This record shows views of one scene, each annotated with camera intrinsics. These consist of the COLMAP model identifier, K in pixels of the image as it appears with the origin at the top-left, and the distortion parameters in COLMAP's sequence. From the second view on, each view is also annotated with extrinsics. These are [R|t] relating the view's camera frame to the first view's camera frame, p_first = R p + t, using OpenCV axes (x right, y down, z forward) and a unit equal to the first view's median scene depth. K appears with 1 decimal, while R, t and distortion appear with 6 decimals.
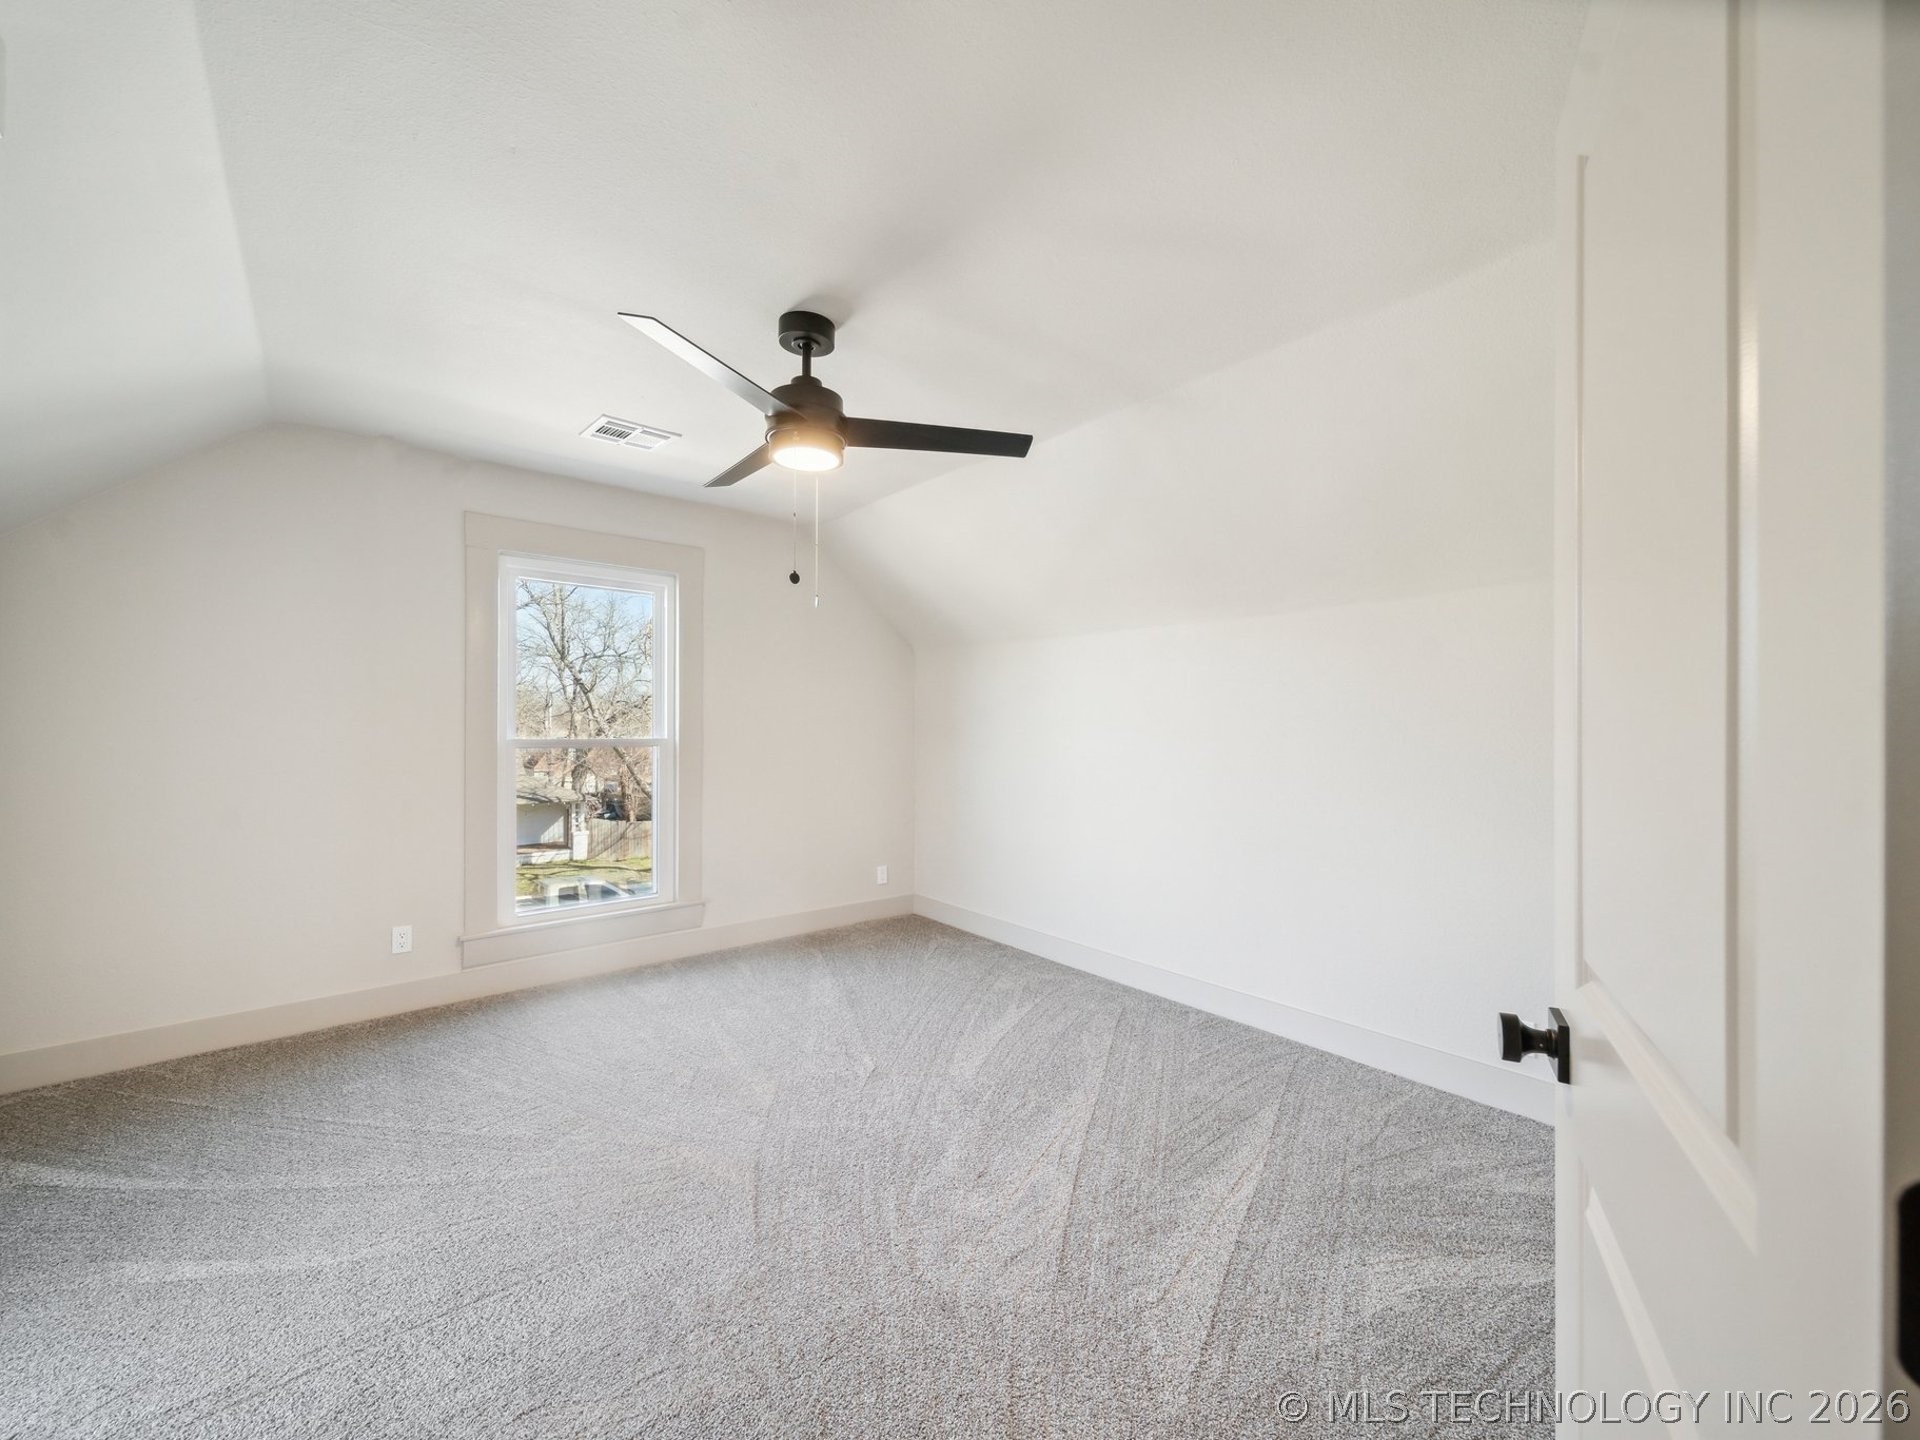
lens RADIAL K [[782.9, 0, 963.8], [0, 782.9, 696.0], [0, 0, 1]] dist [0.008996, -0.000122]
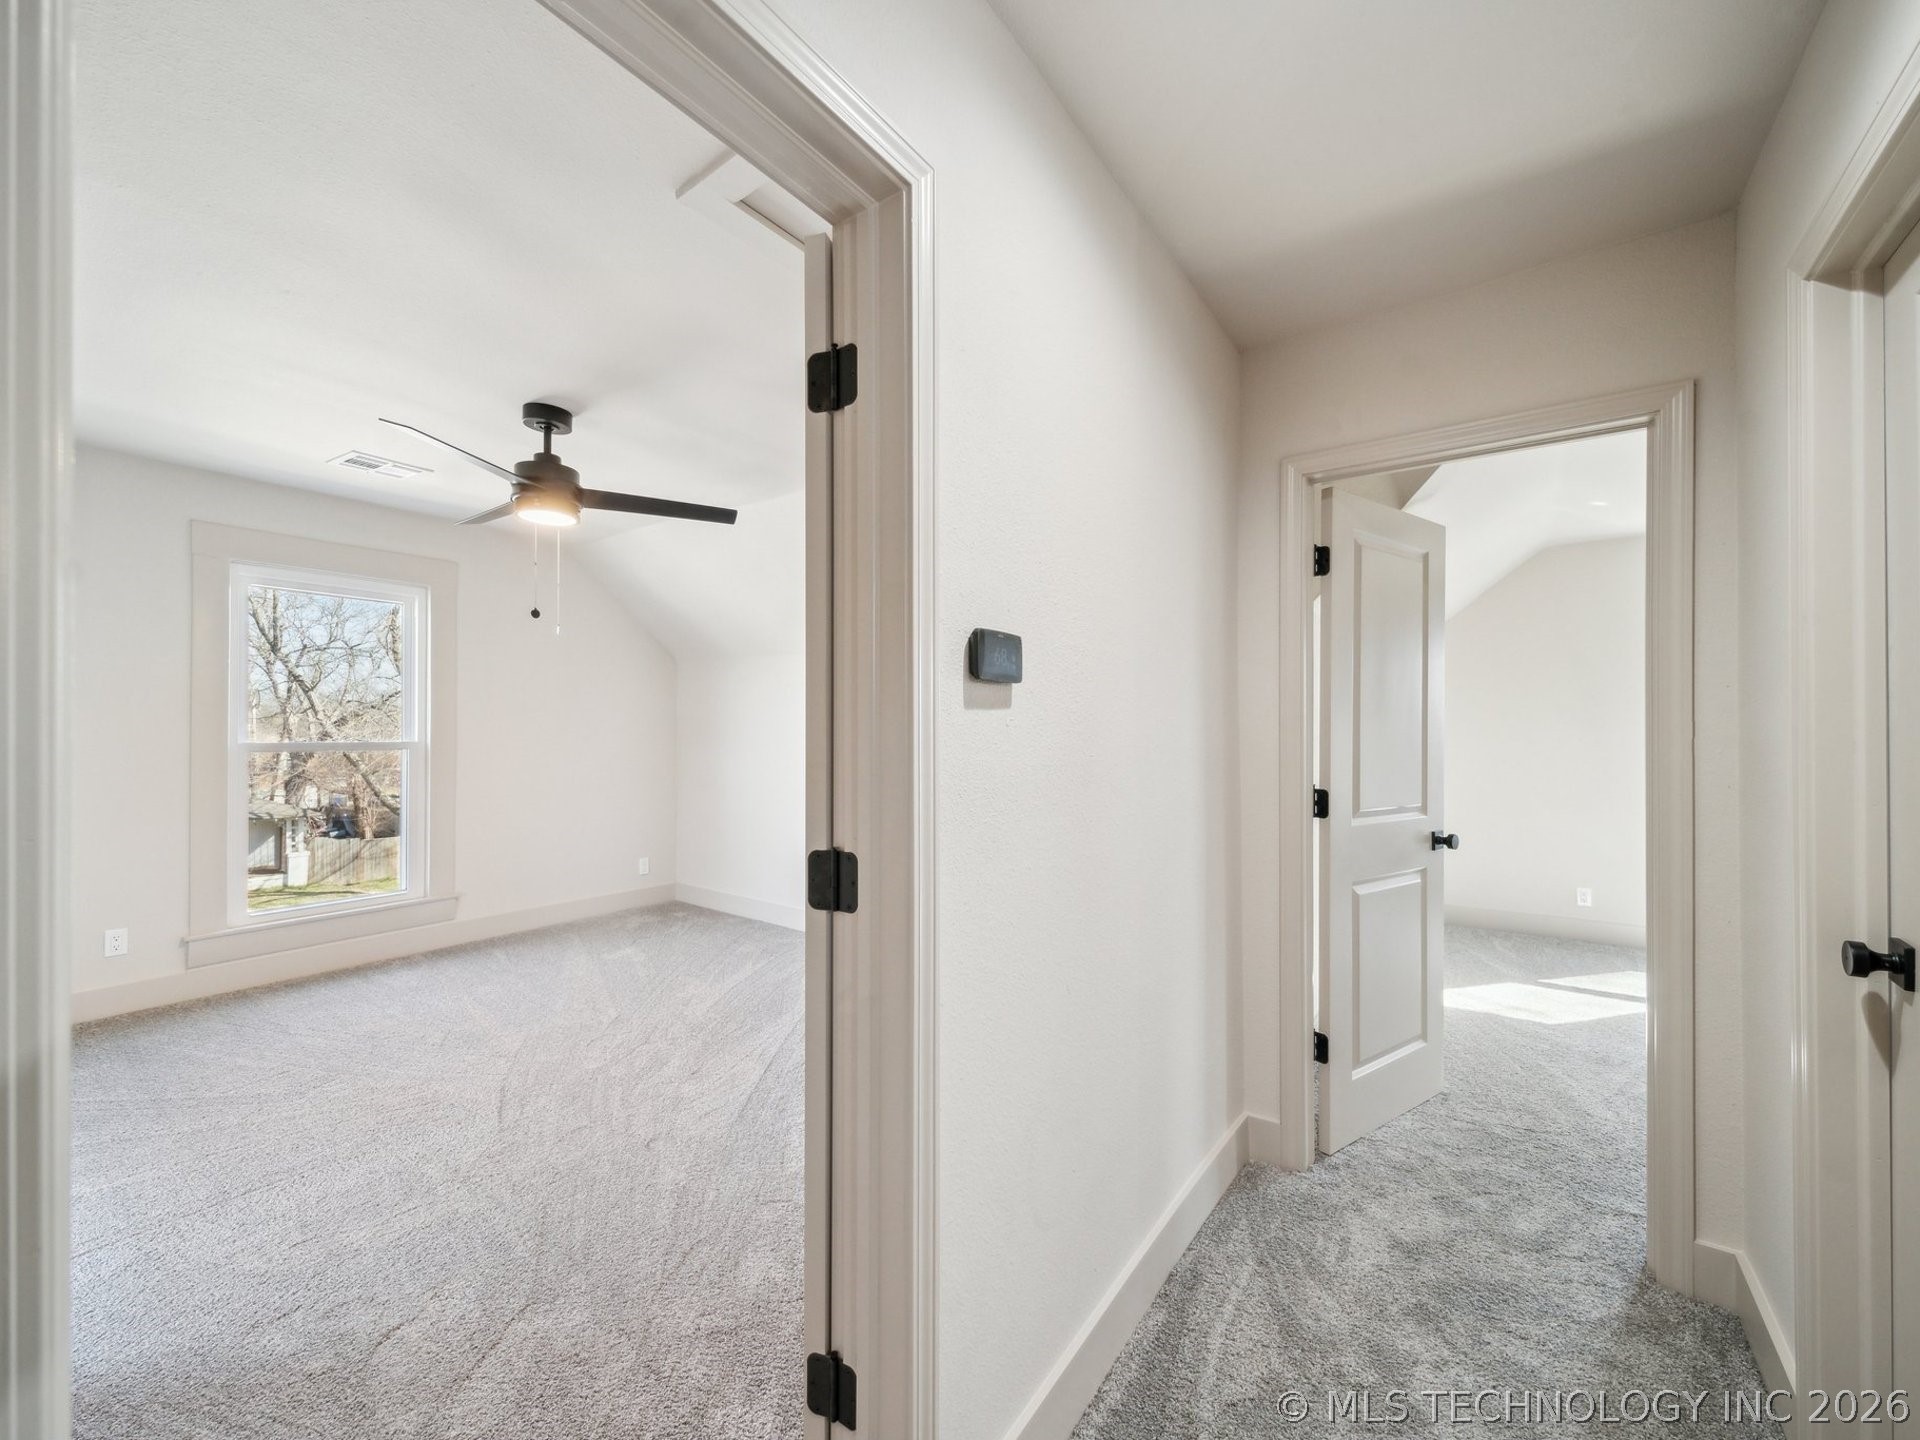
lens RADIAL K [[774.2, 0, 964.7], [0, 774.2, 706.0], [0, 0, 1]] dist [0.006284, -0.000502]
pose [[0.967739, 0.005087, 0.251902, 0.082442], [-0.007426, 0.999938, 0.008335, -0.009844], [-0.251844, -0.009936, 0.967717, -0.228854]]
